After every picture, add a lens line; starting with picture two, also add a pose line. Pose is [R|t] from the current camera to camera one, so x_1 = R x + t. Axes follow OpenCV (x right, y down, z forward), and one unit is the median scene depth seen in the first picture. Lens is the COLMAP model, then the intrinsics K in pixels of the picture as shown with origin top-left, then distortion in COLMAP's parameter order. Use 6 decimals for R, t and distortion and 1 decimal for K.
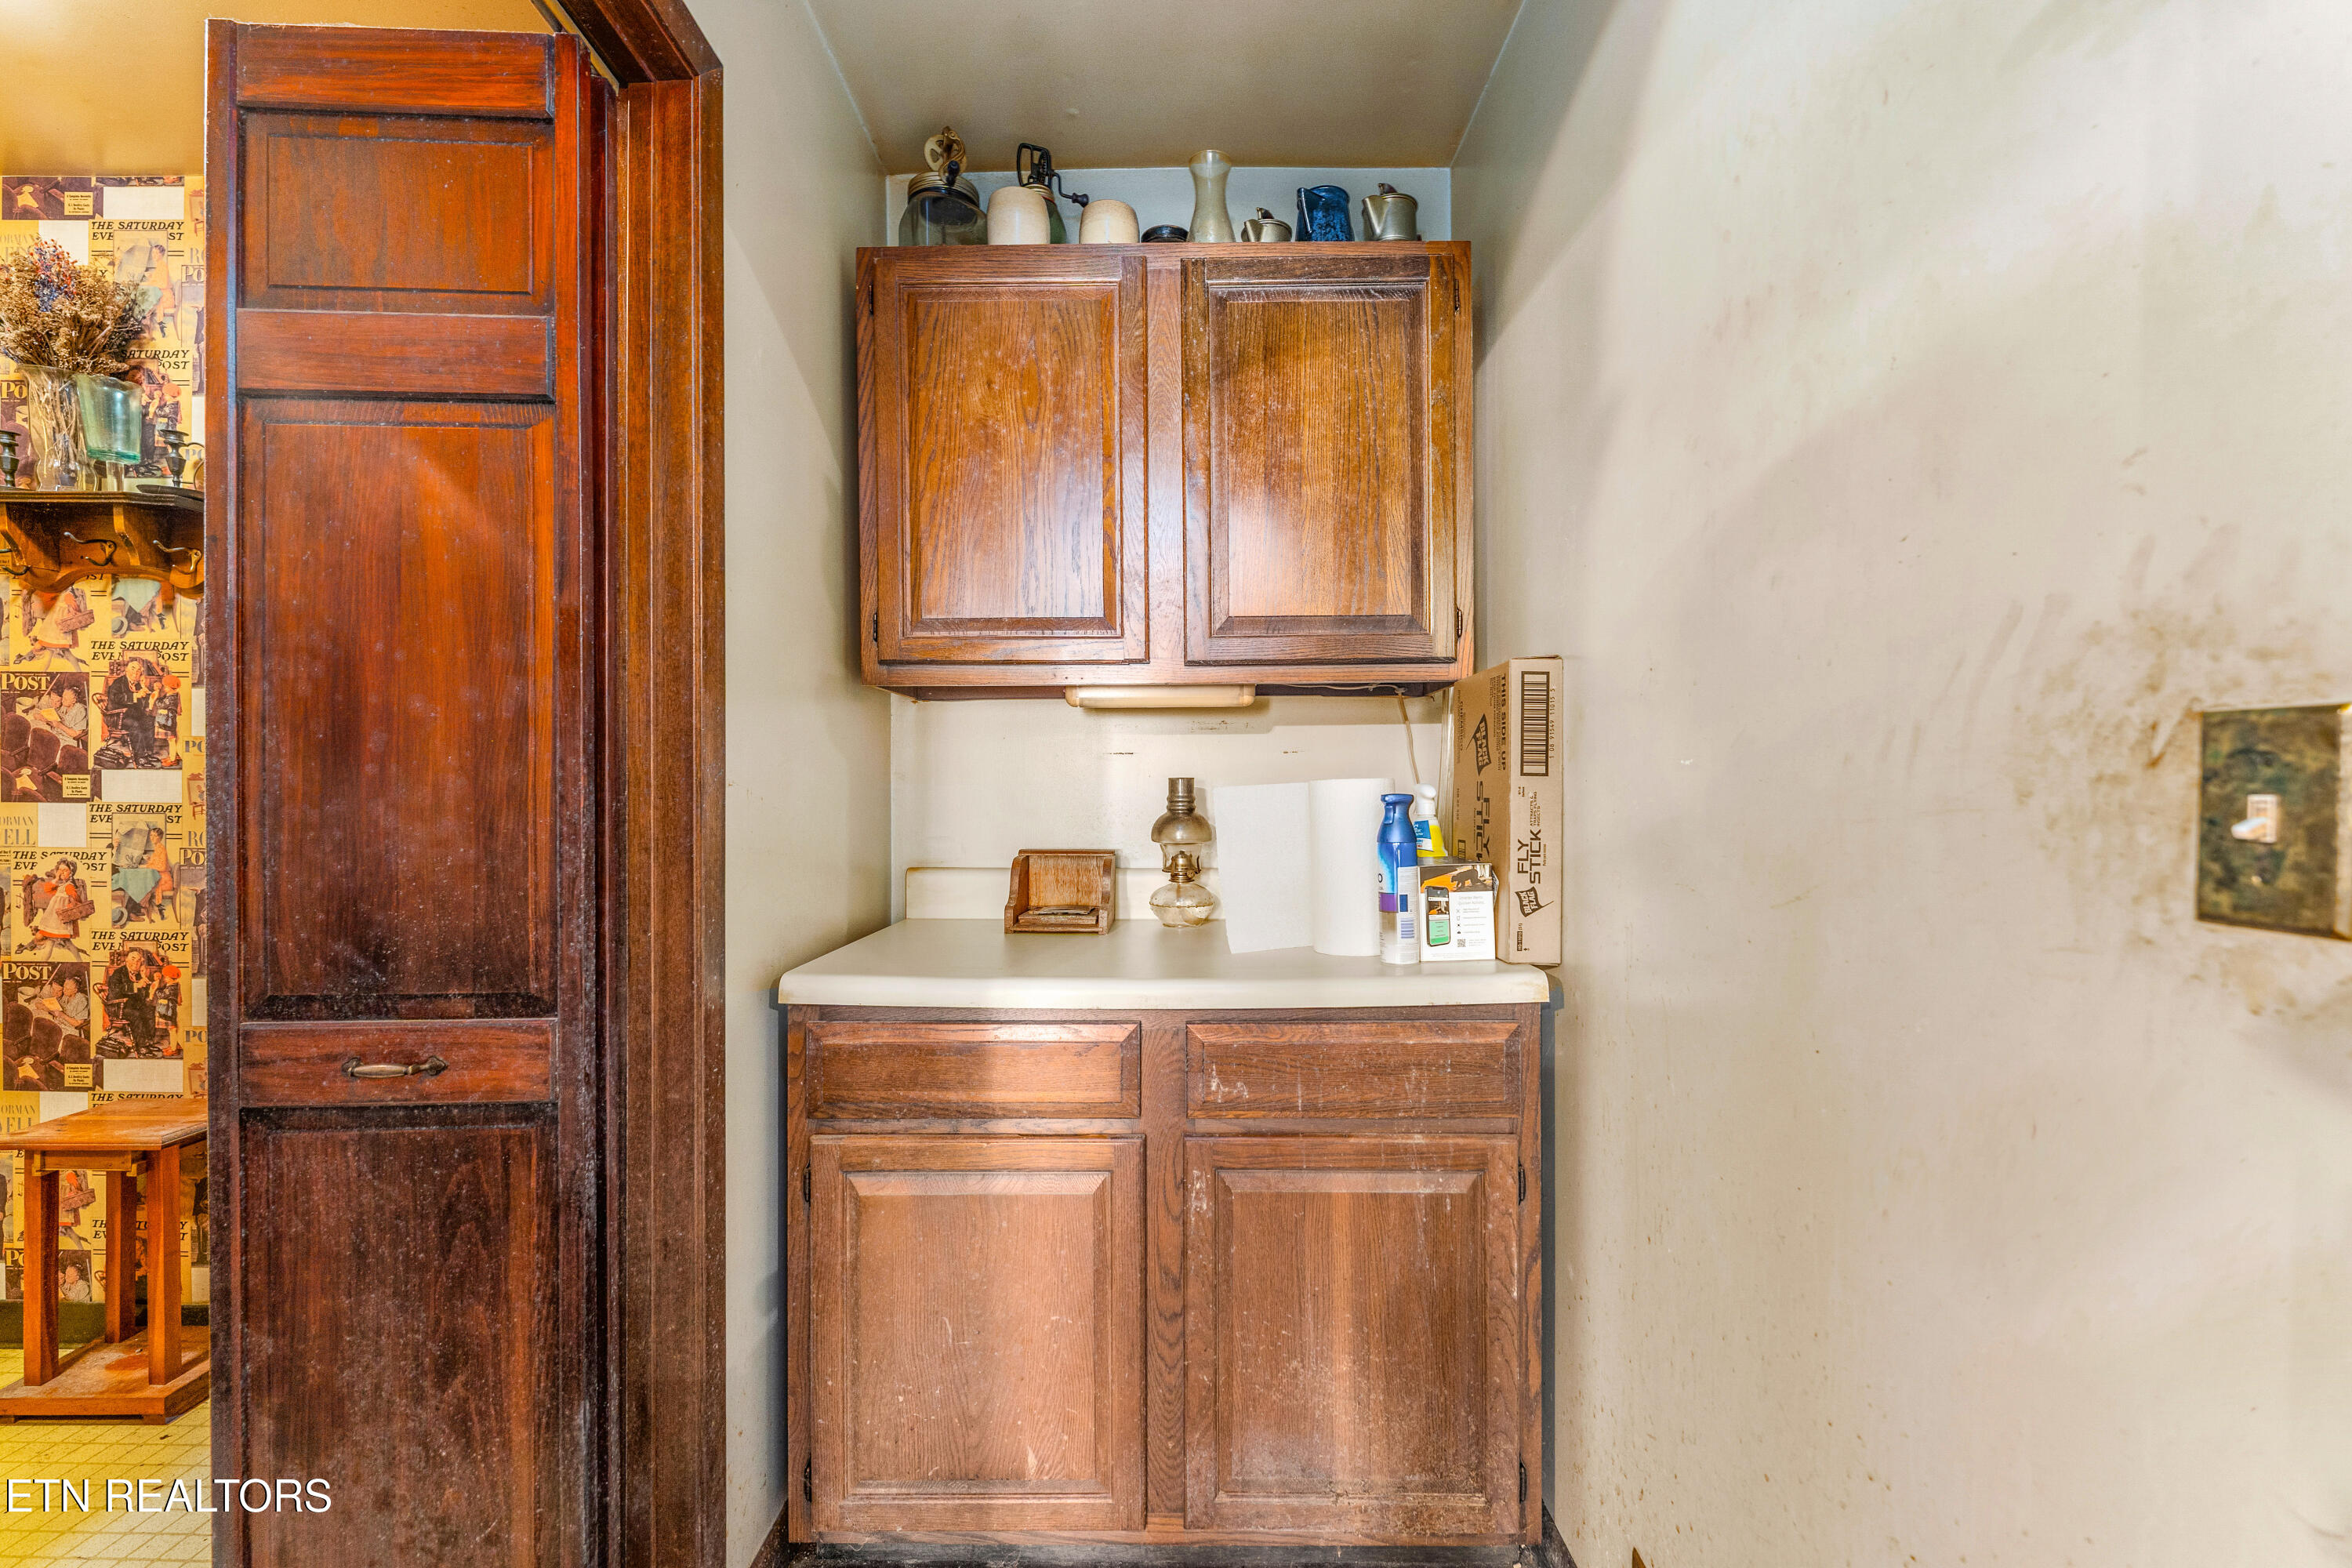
lens RADIAL K [[940.9, 0, 1157.8], [0, 940.9, 803.6], [0, 0, 1]] dist [-0.002271, -0.000397]
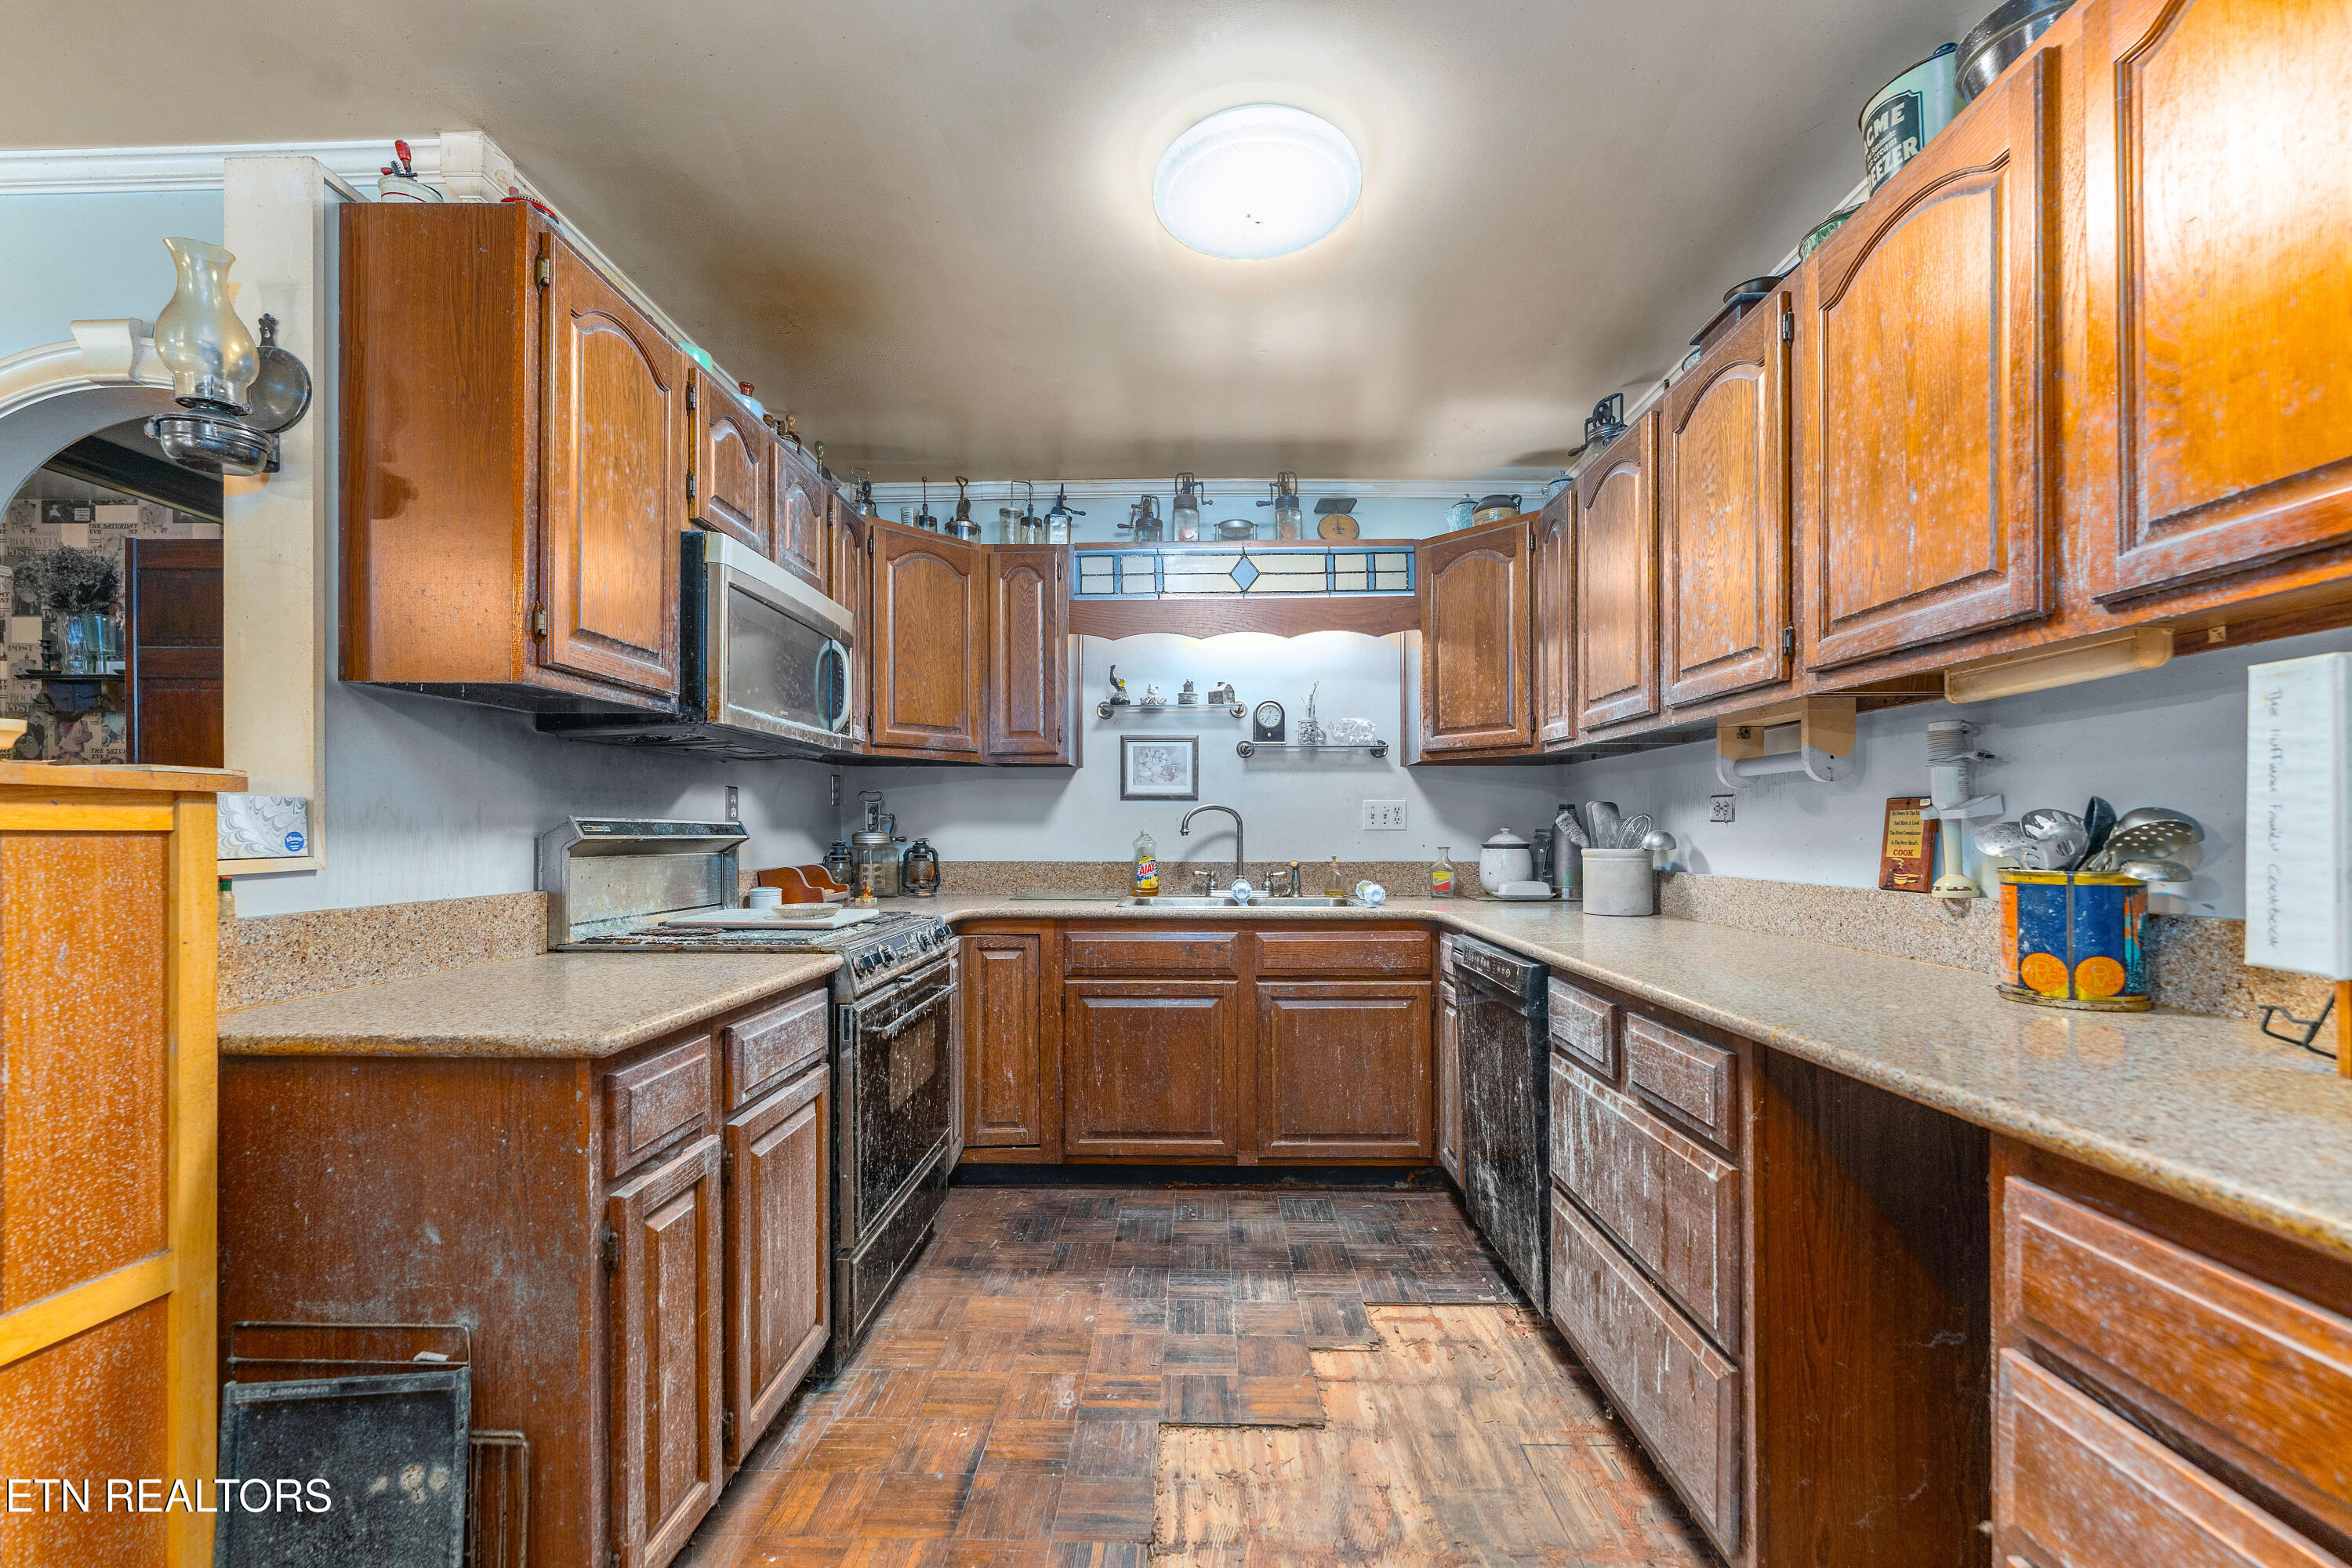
lens RADIAL K [[957.1, 0, 1165.1], [0, 957.1, 829.1], [0, 0, 1]] dist [0.001155, -0.000087]
pose [[0.999930, -0.003540, -0.011312, 1.151345], [0.003560, 0.999992, 0.001746, -0.005796], [0.011305, -0.001786, 0.999934, -0.996591]]
